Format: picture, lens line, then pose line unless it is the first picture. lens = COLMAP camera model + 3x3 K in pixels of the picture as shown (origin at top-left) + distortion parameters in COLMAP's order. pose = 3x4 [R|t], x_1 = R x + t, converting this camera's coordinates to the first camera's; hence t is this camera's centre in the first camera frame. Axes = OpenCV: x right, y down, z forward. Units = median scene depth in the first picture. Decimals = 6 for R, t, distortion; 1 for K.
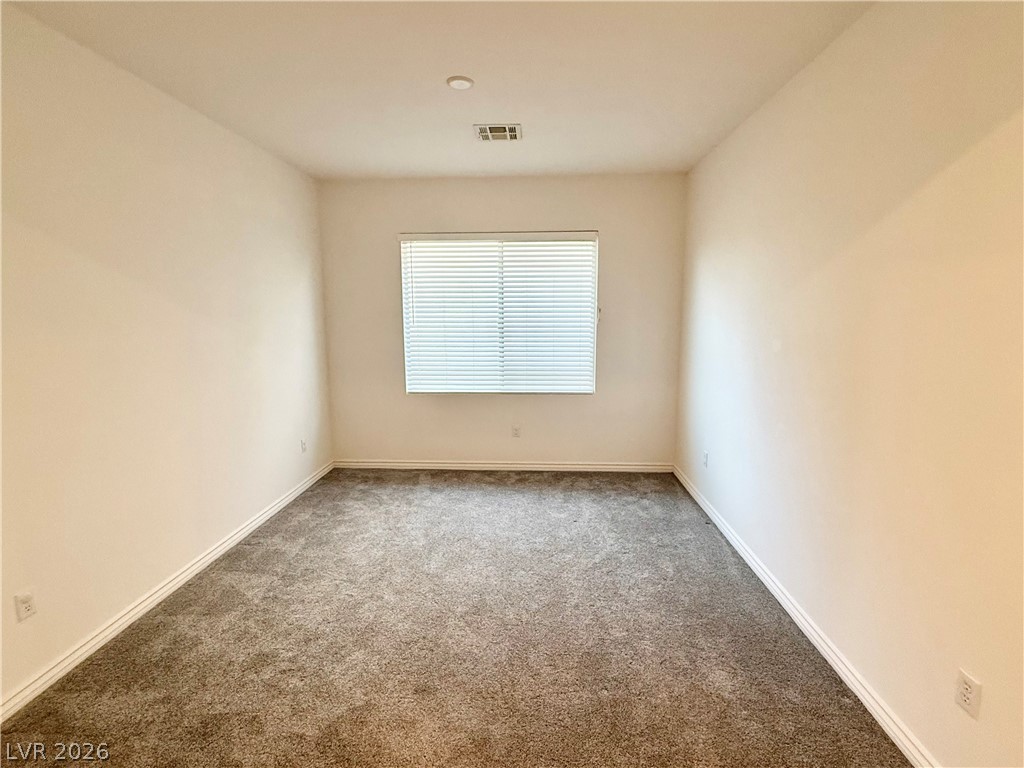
lens RADIAL K [[508.0, 0, 512.0], [0, 508.0, 384.0], [0, 0, 1]] dist [0.000375, 0.000610]
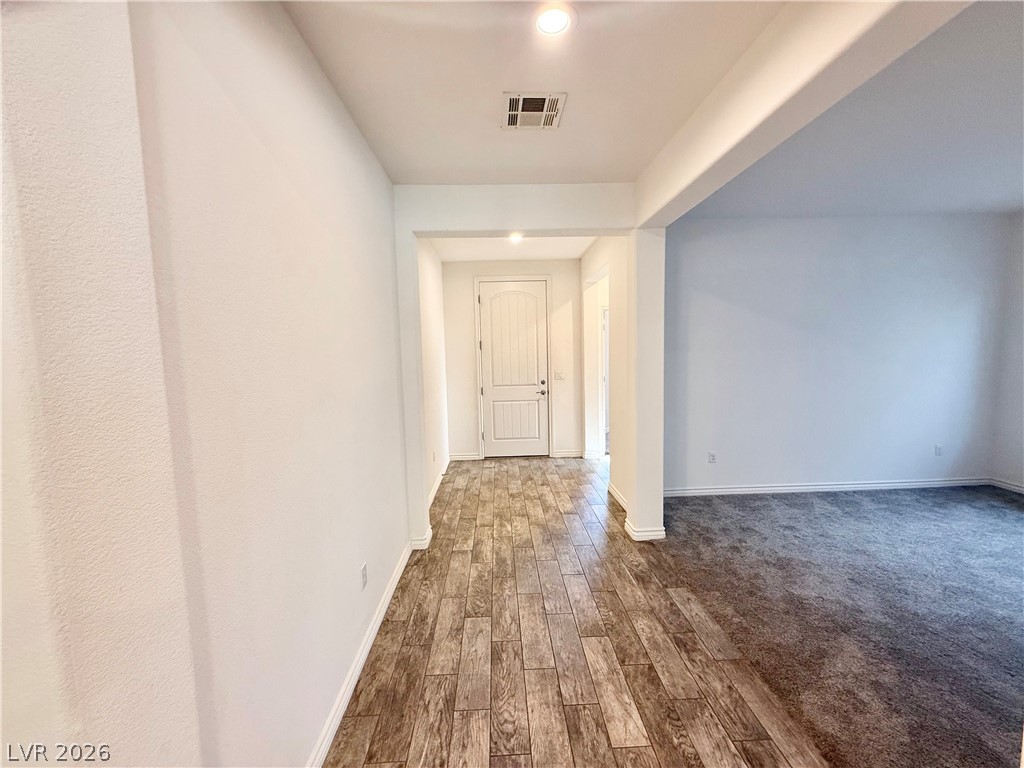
lens RADIAL K [[411.0, 0, 512.0], [0, 411.0, 384.0], [0, 0, 1]] dist [0.000474, 0.000216]
pose [[0.099654, 0.083427, -0.991519, 0.738572], [-0.120571, 0.990149, 0.071194, 0.028766], [0.987690, 0.112454, 0.108731, -0.204537]]
